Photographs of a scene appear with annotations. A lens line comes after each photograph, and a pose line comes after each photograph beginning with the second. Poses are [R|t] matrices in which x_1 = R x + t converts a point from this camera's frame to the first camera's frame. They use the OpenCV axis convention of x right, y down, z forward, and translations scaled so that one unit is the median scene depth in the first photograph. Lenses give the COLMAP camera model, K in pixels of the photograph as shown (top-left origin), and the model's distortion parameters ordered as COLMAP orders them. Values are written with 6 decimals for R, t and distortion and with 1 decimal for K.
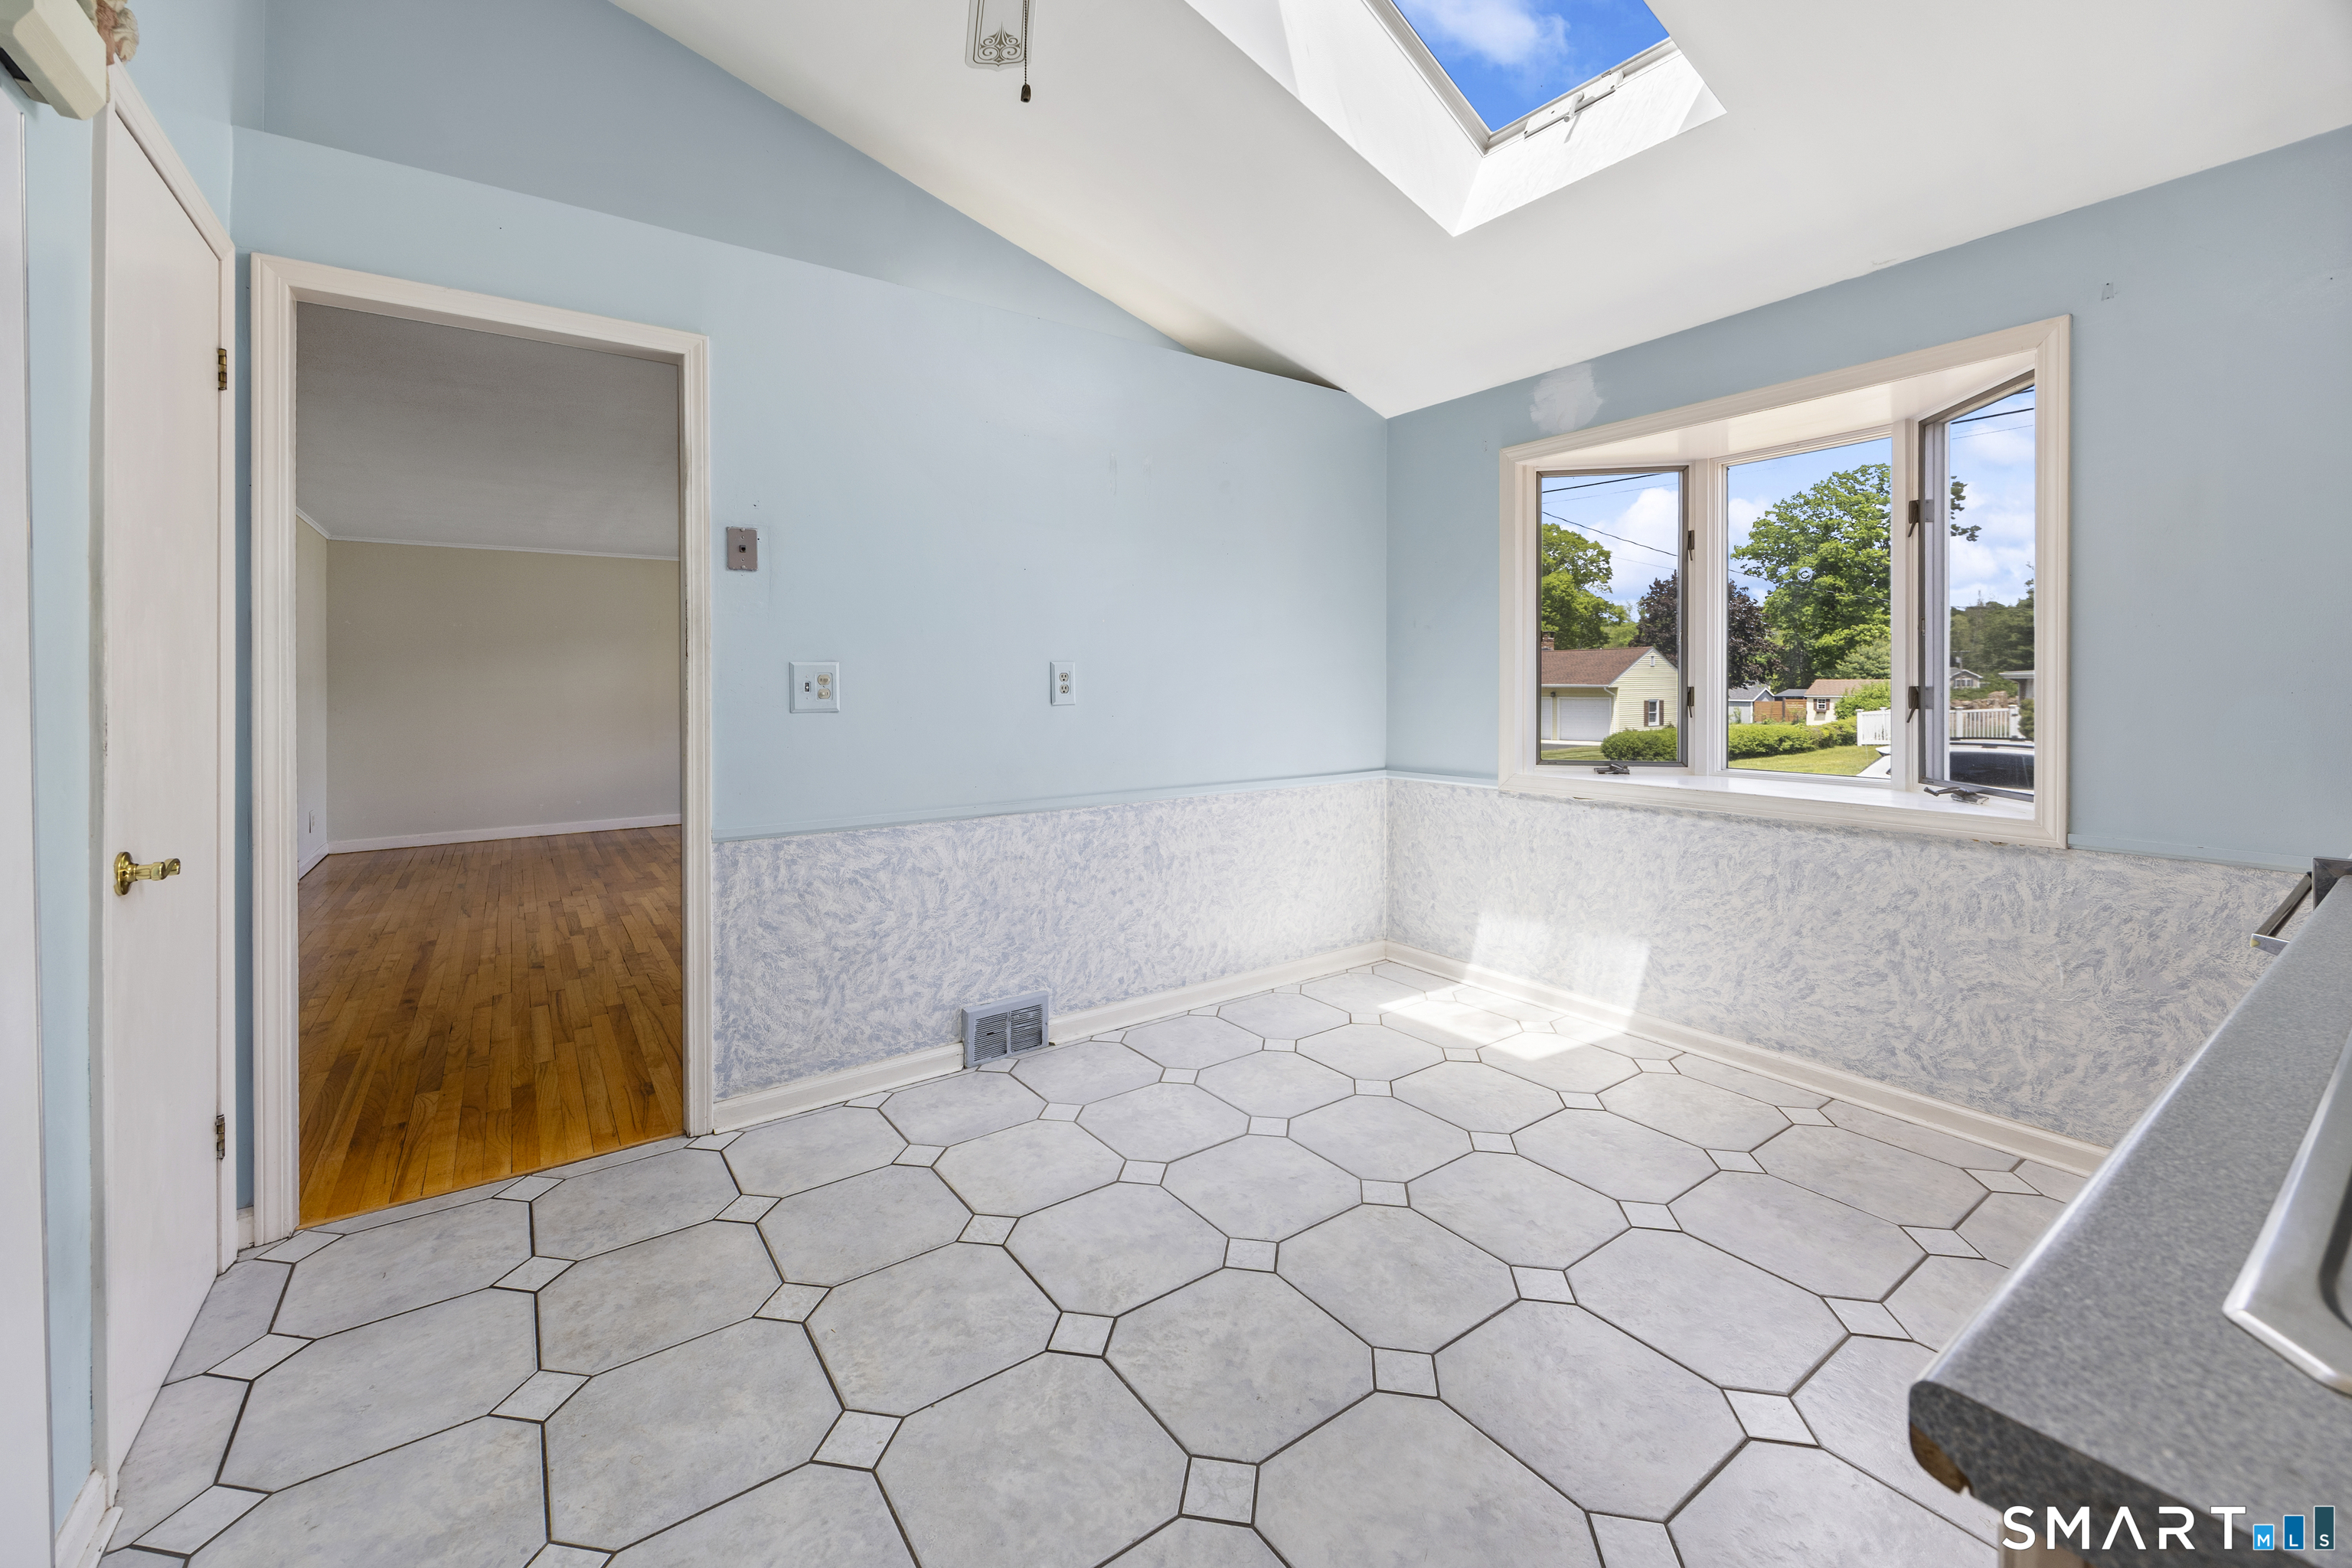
lens RADIAL K [[938.9, 0, 1169.0], [0, 938.9, 696.7], [0, 0, 1]] dist [-0.000168, -0.000279]
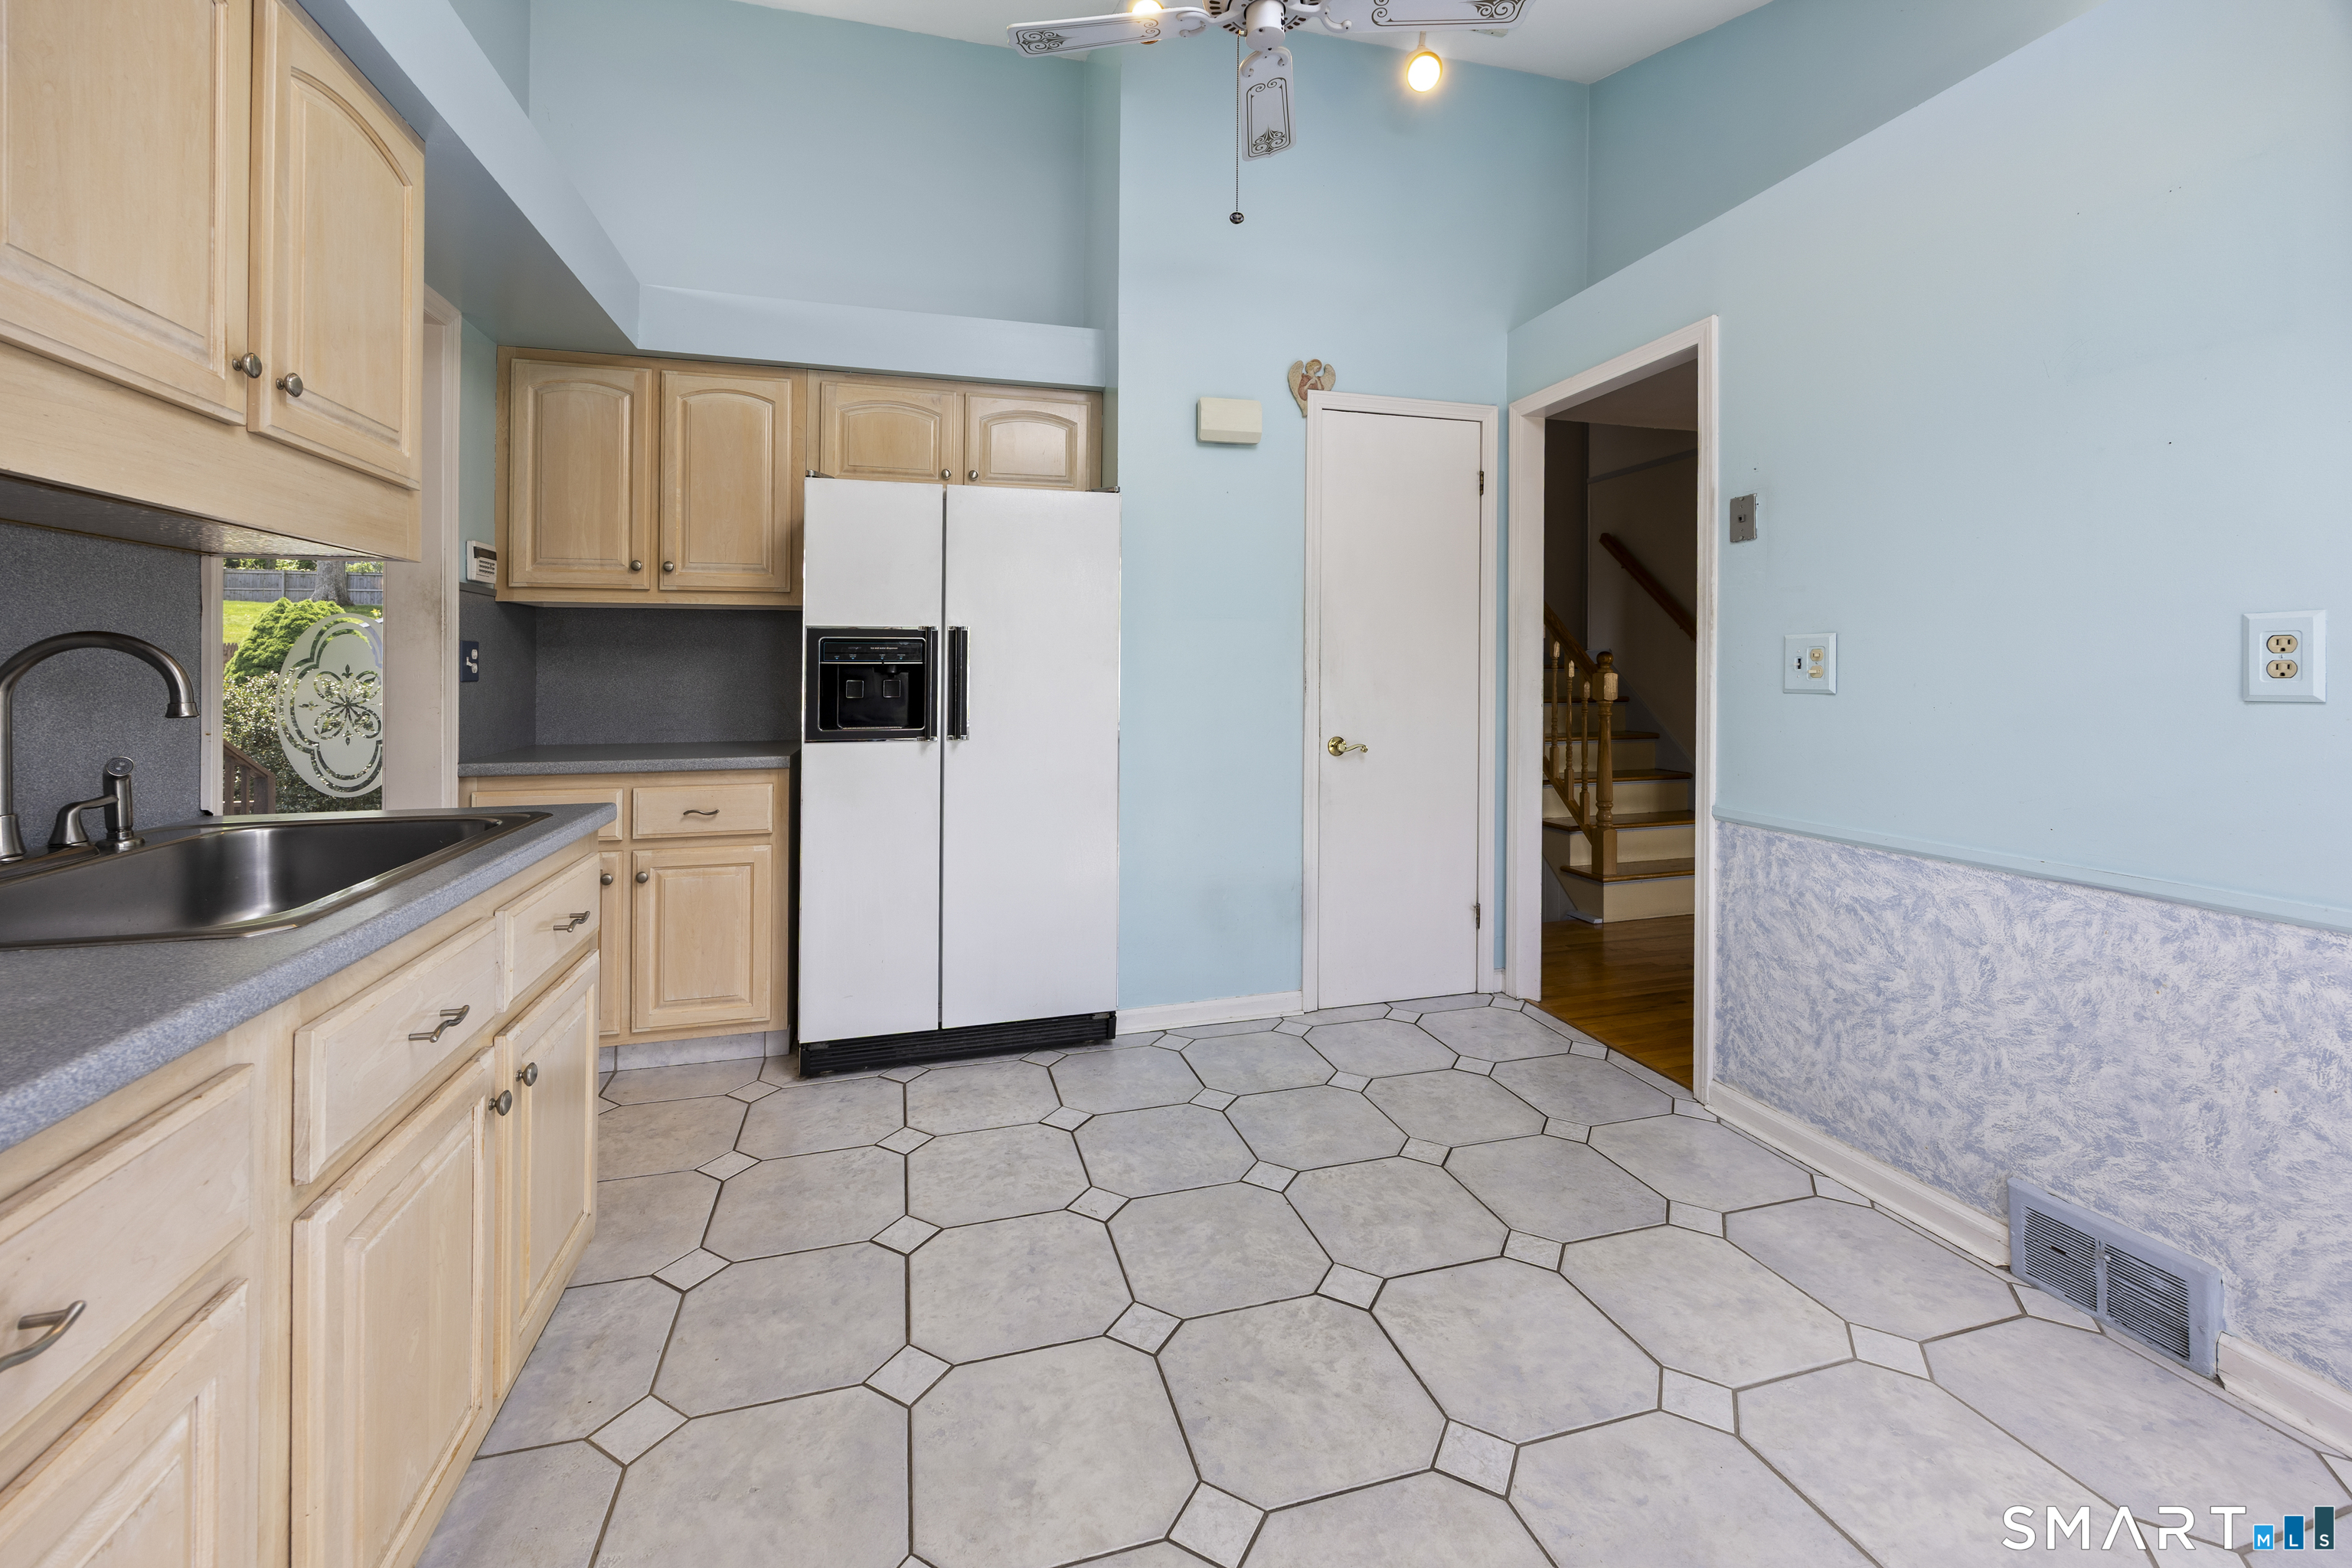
lens RADIAL K [[938.9, 0, 1160.0], [0, 938.9, 654.8], [0, 0, 1]] dist [-0.000168, -0.000279]
pose [[-0.336477, -0.004094, -0.941683, 0.596543], [-0.007241, 0.999972, -0.001760, -0.011940], [0.941664, 0.006226, -0.336497, 0.710048]]
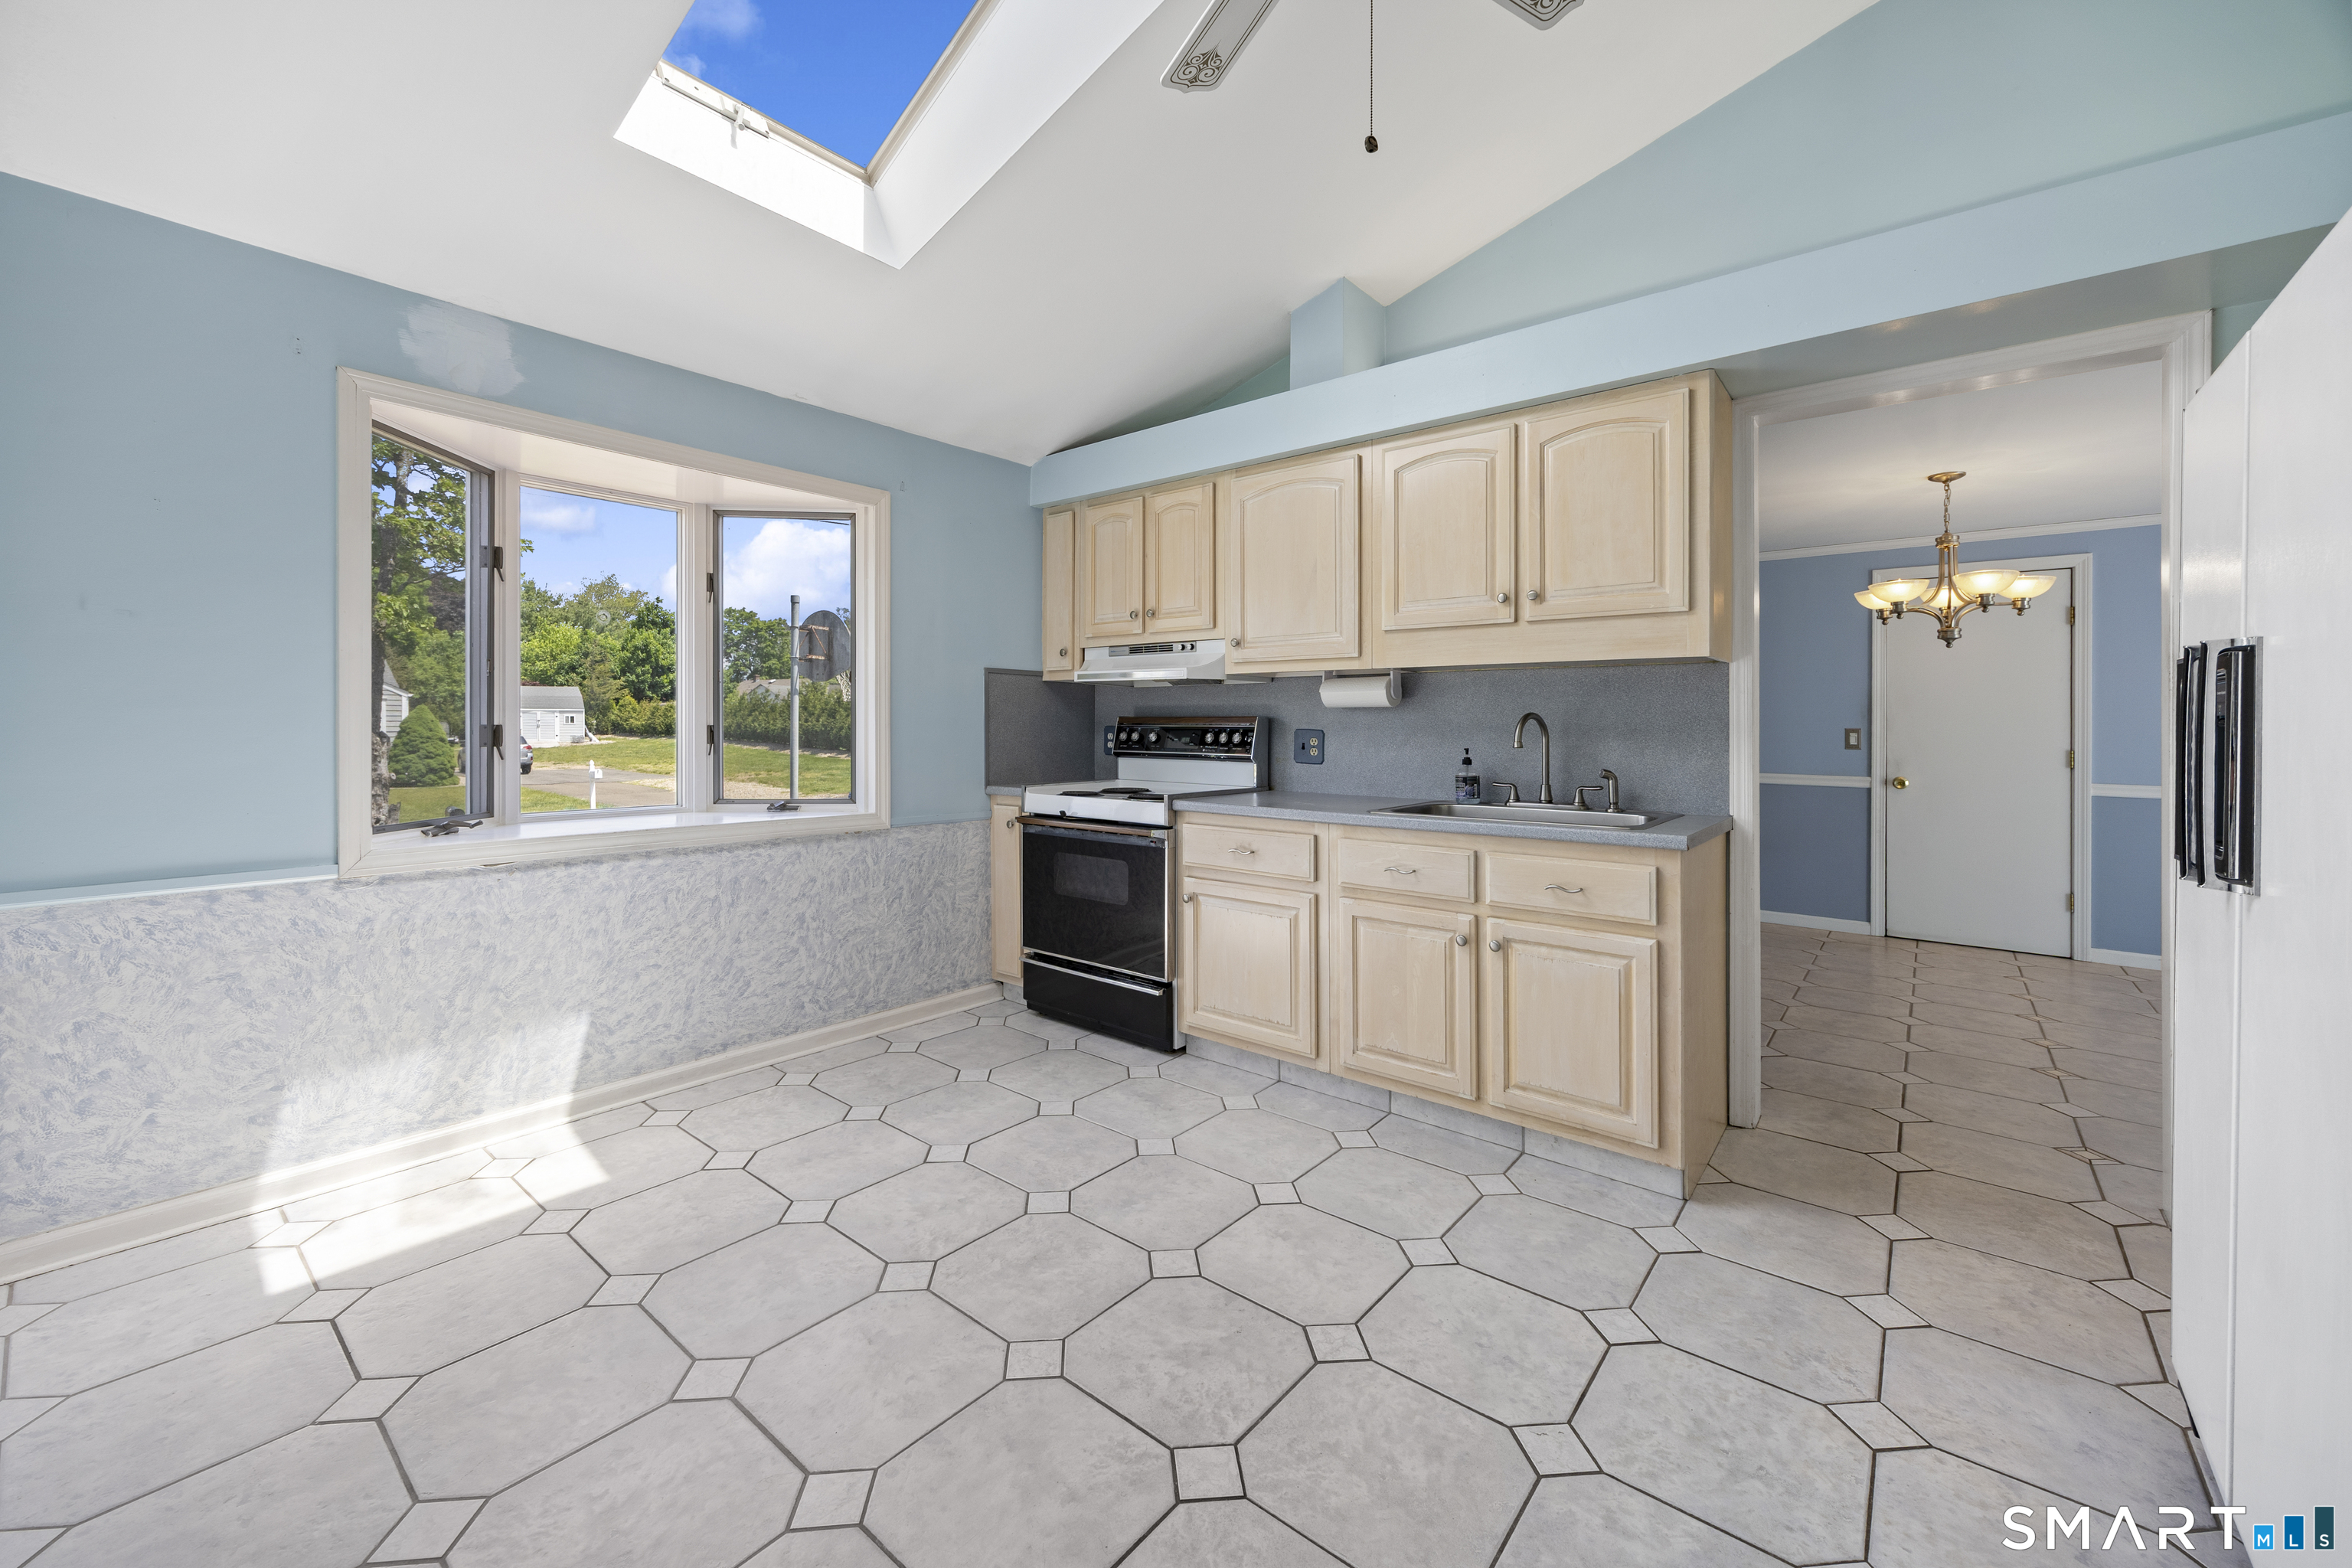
lens RADIAL K [[938.9, 0, 1173.6], [0, 938.9, 731.9], [0, 0, 1]] dist [-0.000168, -0.000279]
pose [[-0.264943, -0.003990, 0.964256, -0.566711], [0.007861, 0.999949, 0.006298, -0.005490], [-0.964232, 0.009248, -0.264899, 0.775535]]
